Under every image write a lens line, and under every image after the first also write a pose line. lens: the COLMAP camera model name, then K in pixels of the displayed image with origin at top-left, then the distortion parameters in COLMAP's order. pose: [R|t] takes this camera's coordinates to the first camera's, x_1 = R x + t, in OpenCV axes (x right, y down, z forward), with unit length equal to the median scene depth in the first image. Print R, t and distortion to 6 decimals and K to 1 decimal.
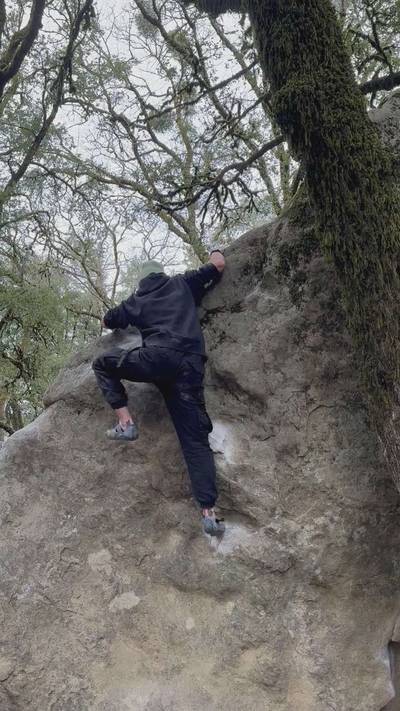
lens RADIAL K [[672.0, 0, 193.7], [0, 672.0, 339.4], [0, 0, 1]] dist [0.018082, 0.000000]
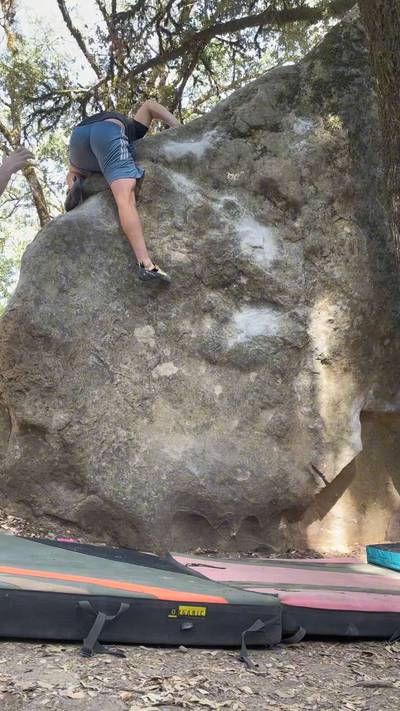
lens RADIAL K [[607.4, 0, 198.5], [0, 607.4, 357.3], [0, 0, 1]] dist [0.112375, -0.181355]
pose [[0.931468, 0.066495, 0.357694, -0.427267], [-0.105512, 0.990275, 0.090674, 0.271537], [-0.348187, -0.122201, 0.929426, 0.022064]]
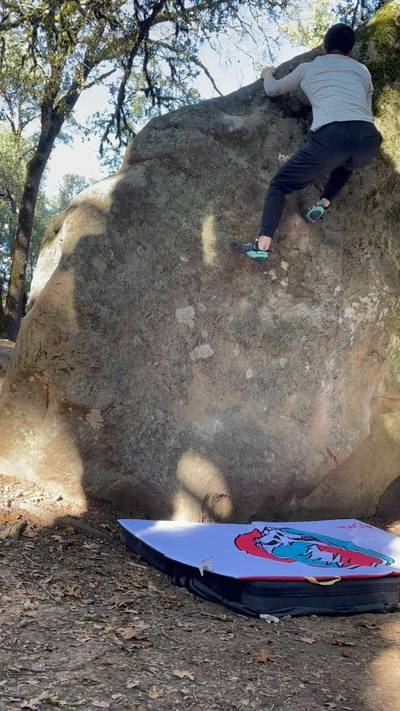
lens RADIAL K [[607.4, 0, 200.0], [0, 607.4, 361.8], [0, 0, 1]] dist [0.112375, -0.181355]
pose [[0.860704, 0.078371, 0.503038, -0.629470], [-0.189738, 0.966275, 0.174104, 0.229955], [-0.472428, -0.245298, 0.846546, 0.131527]]
